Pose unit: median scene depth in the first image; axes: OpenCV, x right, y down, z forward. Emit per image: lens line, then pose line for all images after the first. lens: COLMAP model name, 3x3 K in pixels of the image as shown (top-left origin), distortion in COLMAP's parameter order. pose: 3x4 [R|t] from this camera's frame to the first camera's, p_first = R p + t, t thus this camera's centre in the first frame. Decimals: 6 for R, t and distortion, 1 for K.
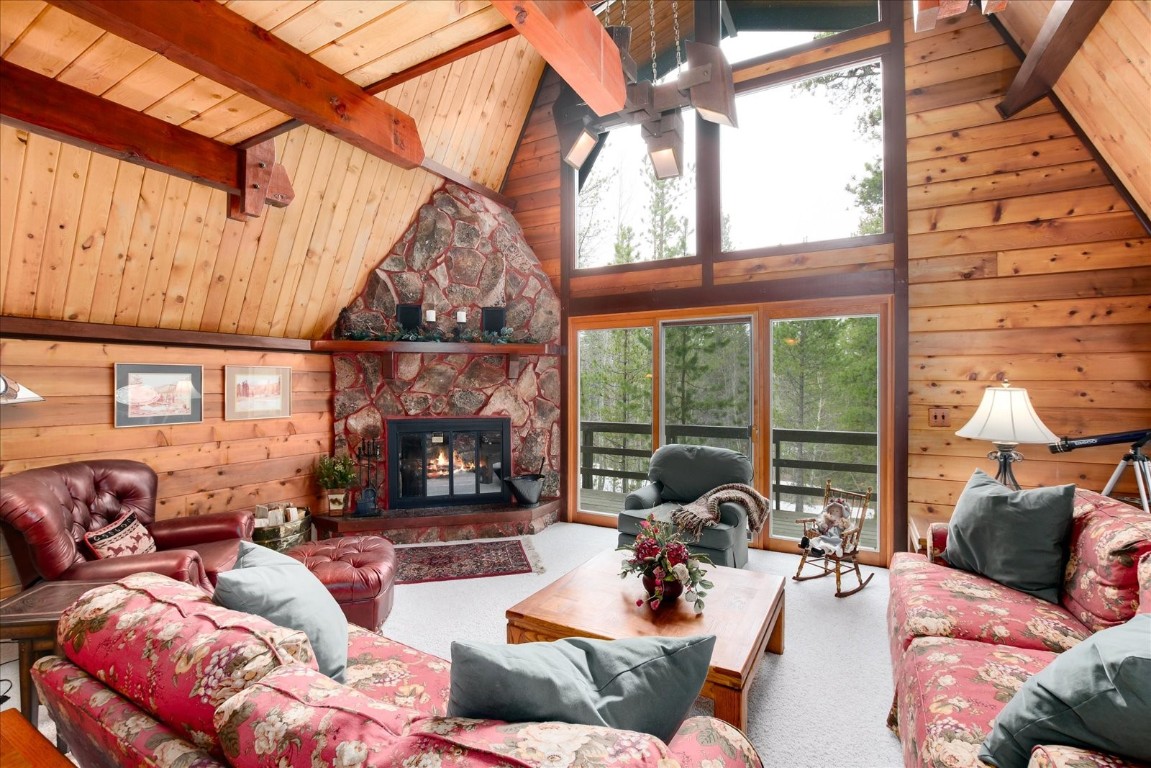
lens RADIAL K [[536.9, 0, 575.5], [0, 536.9, 384.0], [0, 0, 1]] dist [-0.040501, 0.000477]
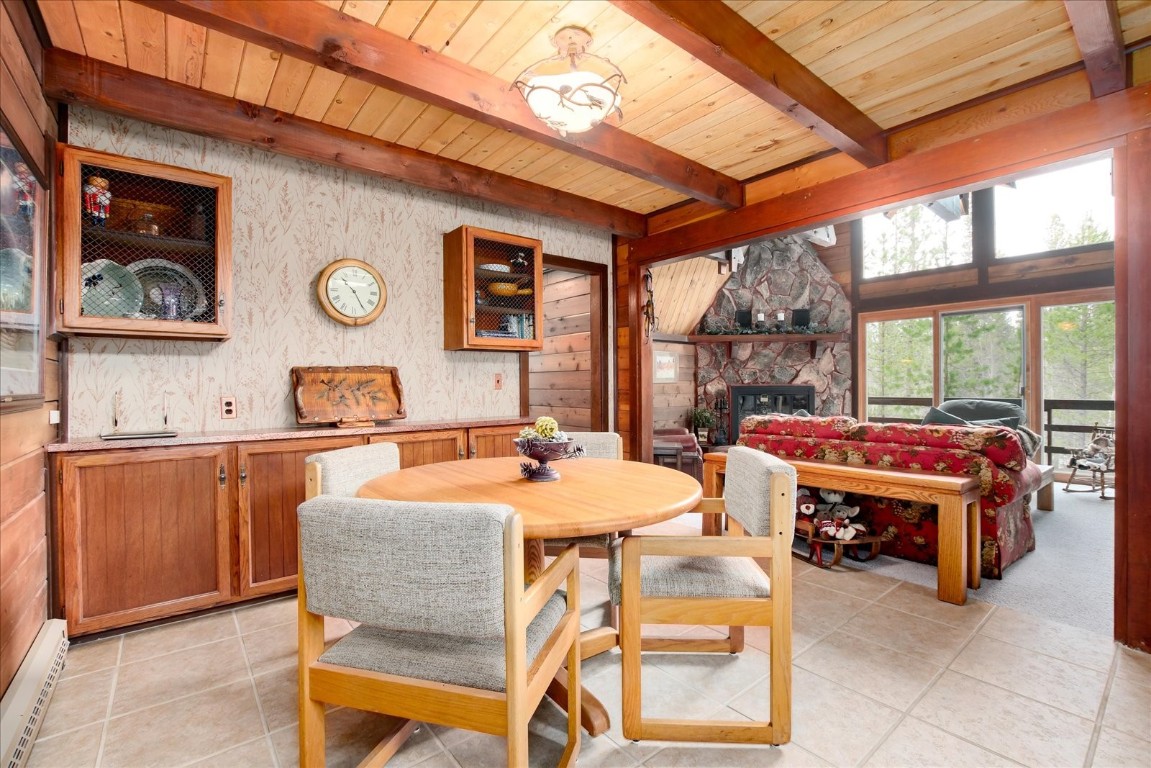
lens RADIAL K [[512.1, 0, 575.5], [0, 512.1, 384.0], [0, 0, 1]] dist [-0.021501, 0.001041]
pose [[0.922475, -0.003009, -0.386044, -0.191390], [0.004185, 0.999989, 0.002204, 0.054266], [0.386033, -0.003649, 0.922478, -0.518017]]
